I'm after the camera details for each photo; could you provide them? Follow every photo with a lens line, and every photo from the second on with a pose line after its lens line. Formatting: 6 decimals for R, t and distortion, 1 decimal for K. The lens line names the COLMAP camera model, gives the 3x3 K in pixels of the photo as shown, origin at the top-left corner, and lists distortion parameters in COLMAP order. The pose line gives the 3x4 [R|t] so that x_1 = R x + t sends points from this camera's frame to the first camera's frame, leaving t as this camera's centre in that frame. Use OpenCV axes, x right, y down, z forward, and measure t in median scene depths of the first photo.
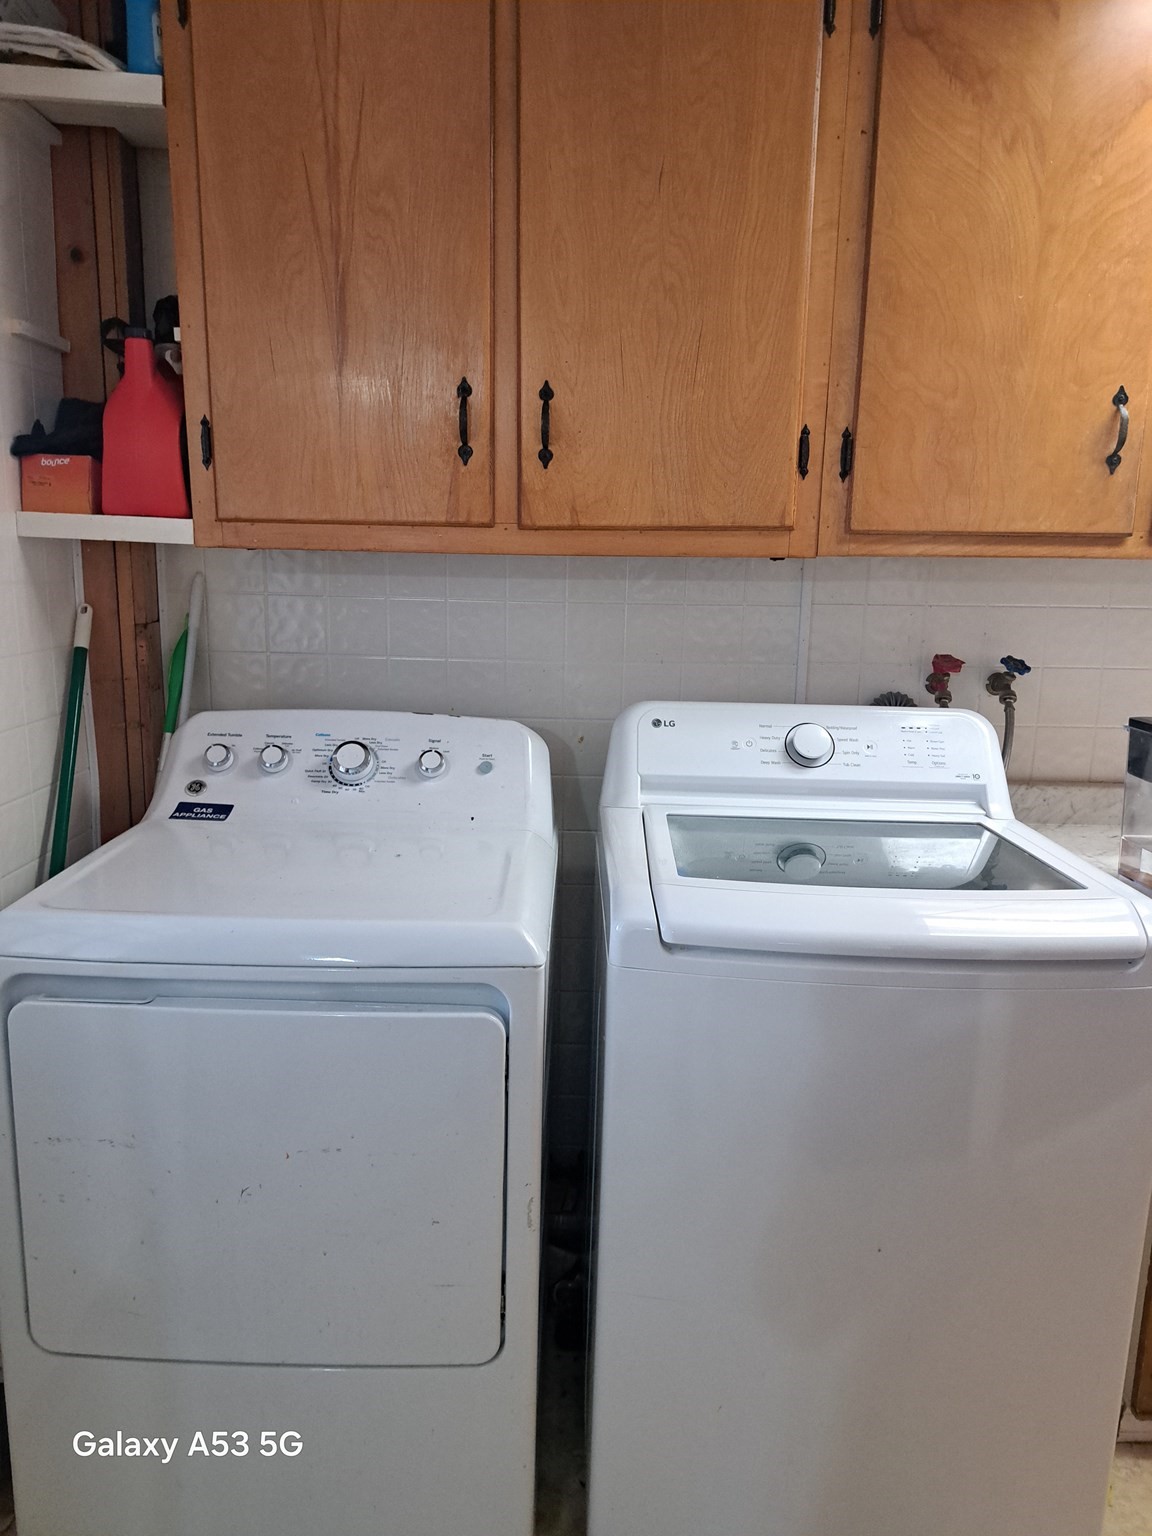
lens RADIAL K [[1103.1, 0, 571.8], [0, 1103.1, 775.5], [0, 0, 1]] dist [0.057218, -0.055768]
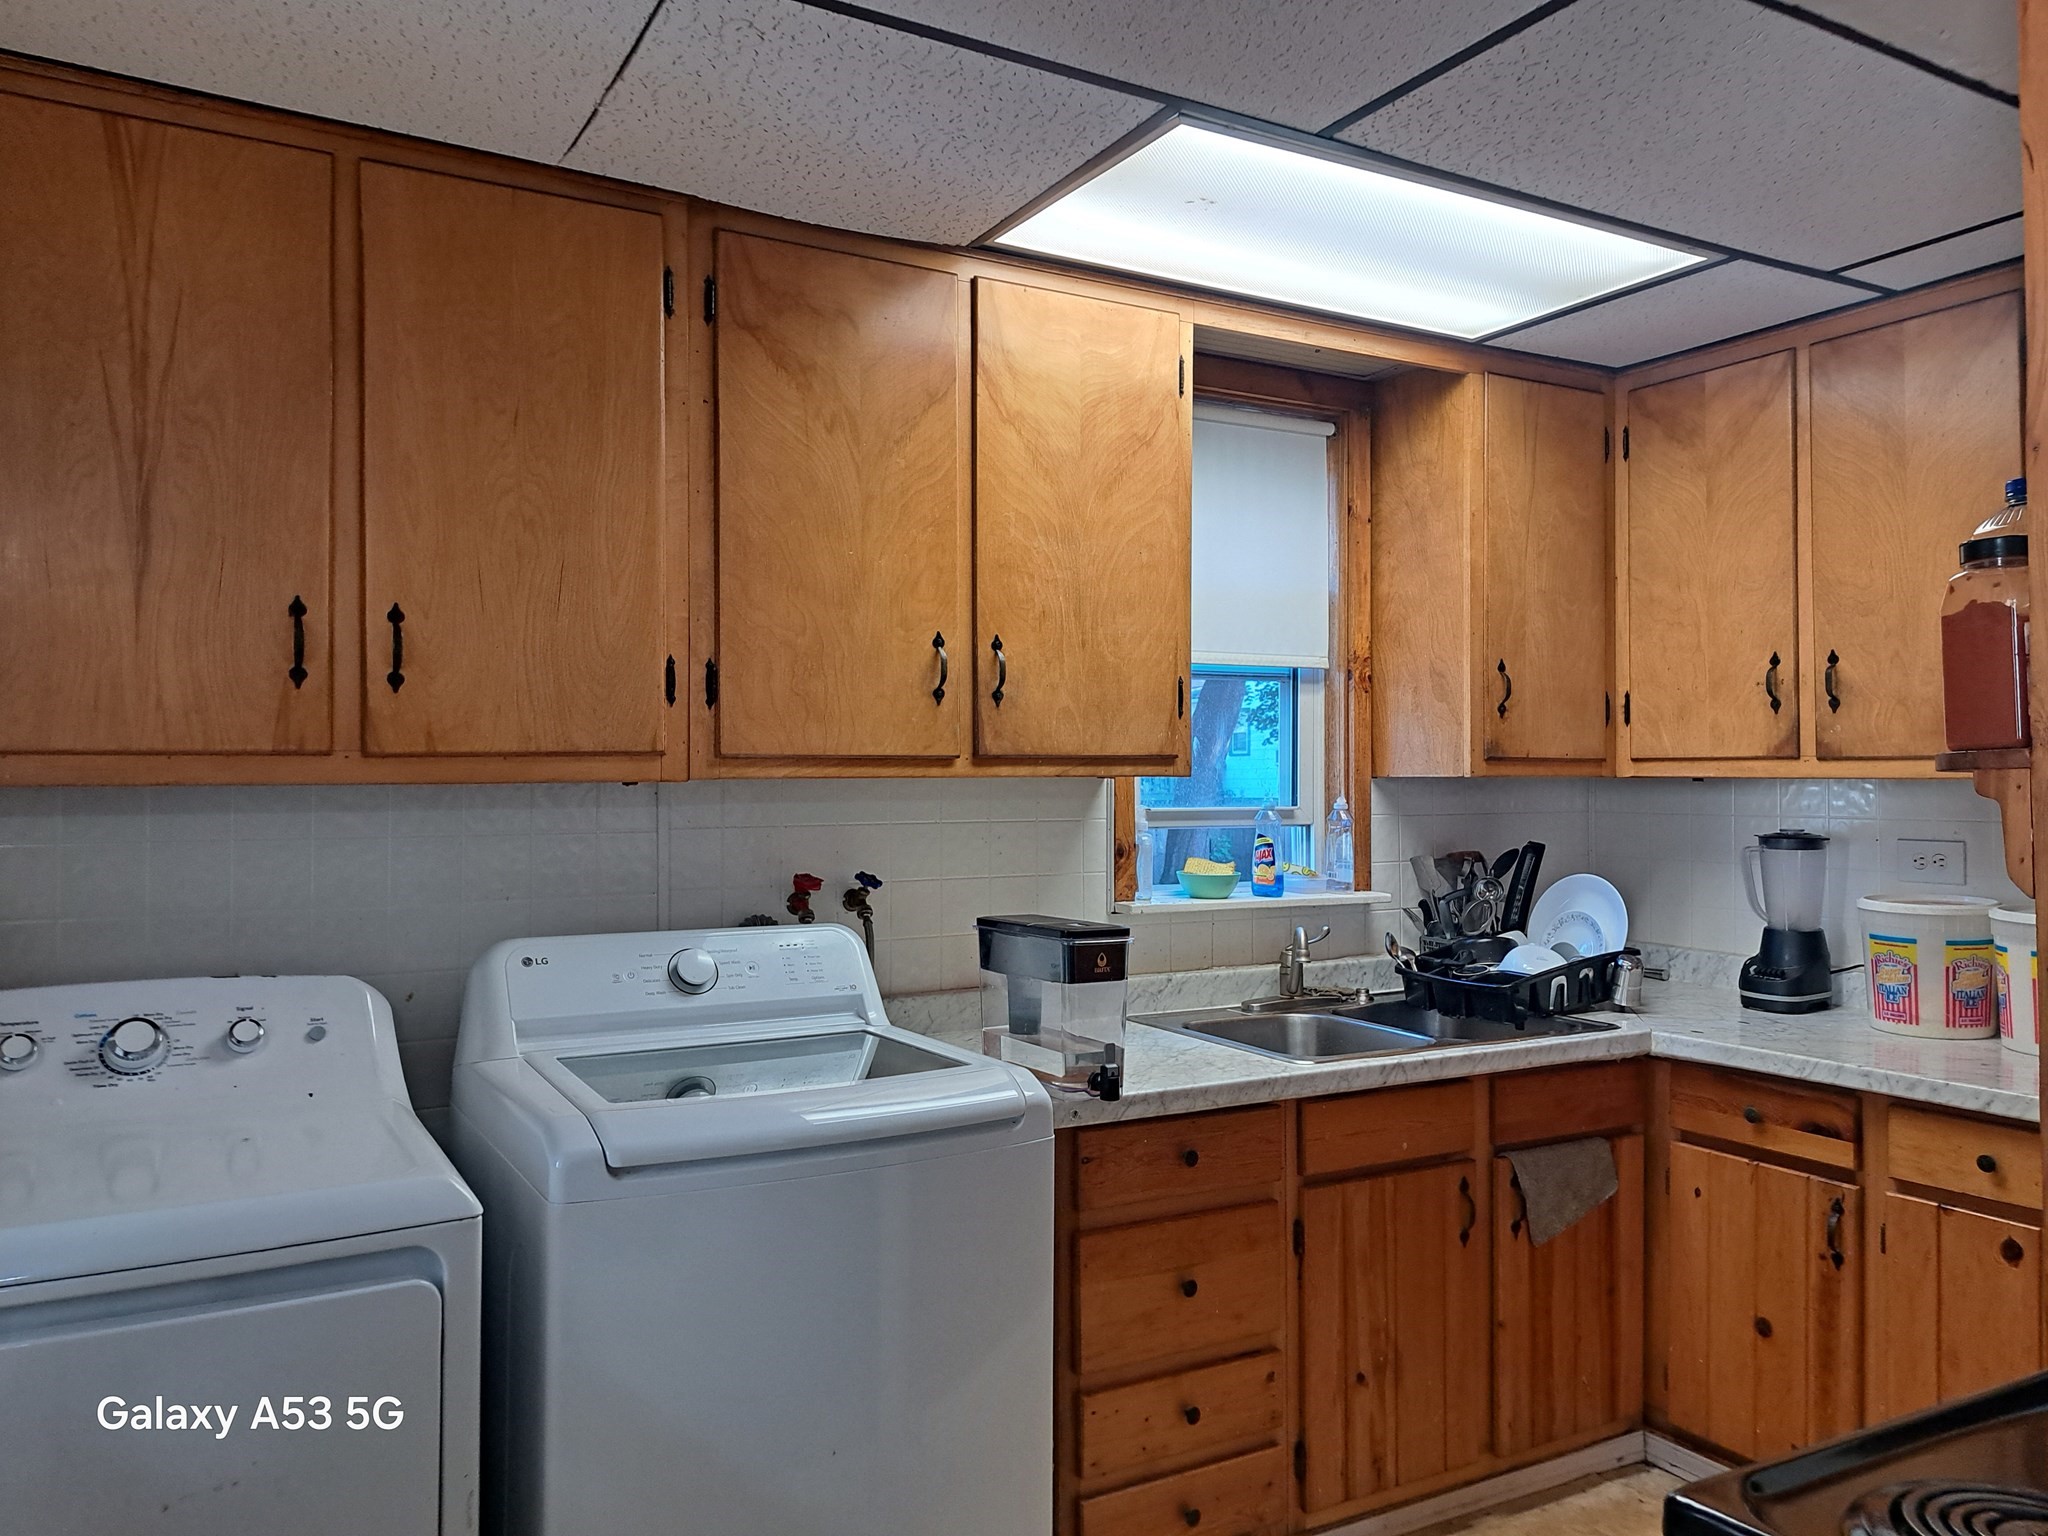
lens RADIAL K [[1470.8, 0, 1023.0], [0, 1470.8, 760.6], [0, 0, 1]] dist [0.057218, -0.055768]
pose [[0.856626, -0.014310, 0.515740, -0.214494], [0.119025, 0.978133, -0.170556, 0.050260], [-0.502022, 0.207489, 0.839597, -0.285852]]
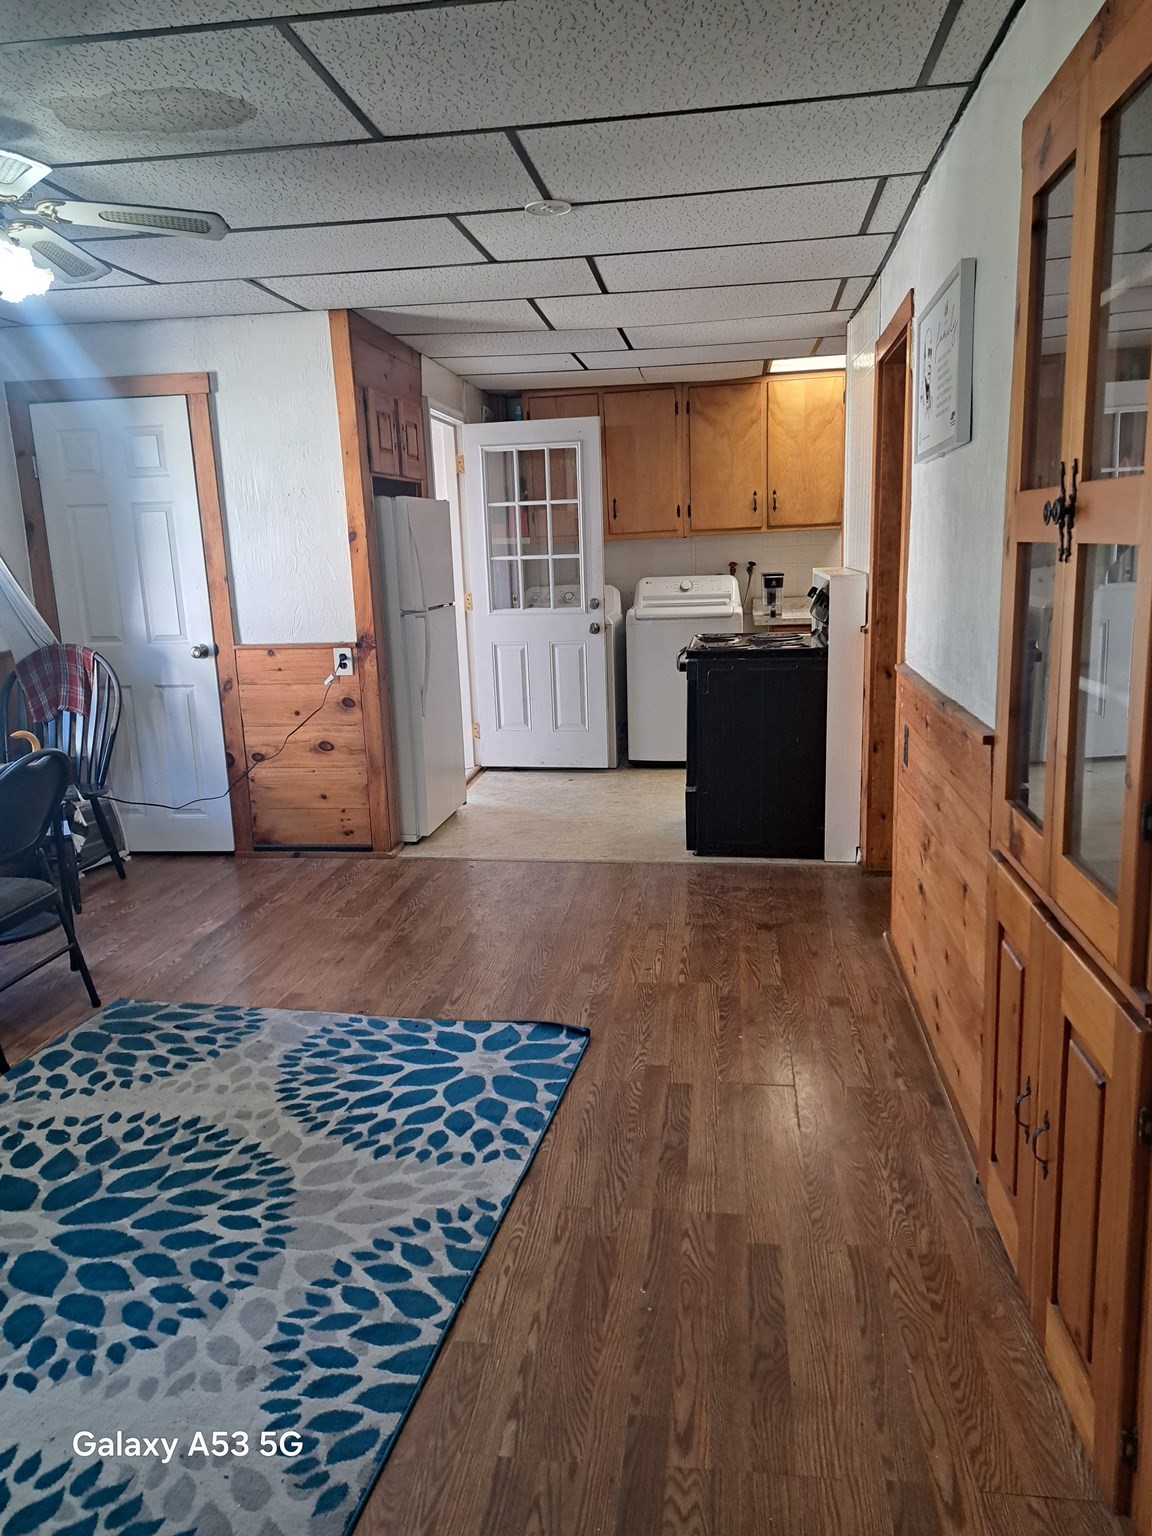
lens RADIAL K [[1103.1, 0, 574.6], [0, 1103.1, 769.0], [0, 0, 1]] dist [0.057218, -0.055768]
pose [[0.991390, -0.033130, -0.126681, 0.313918], [0.034403, 0.999377, 0.007875, 0.603840], [0.126341, -0.012165, 0.991912, -3.066737]]
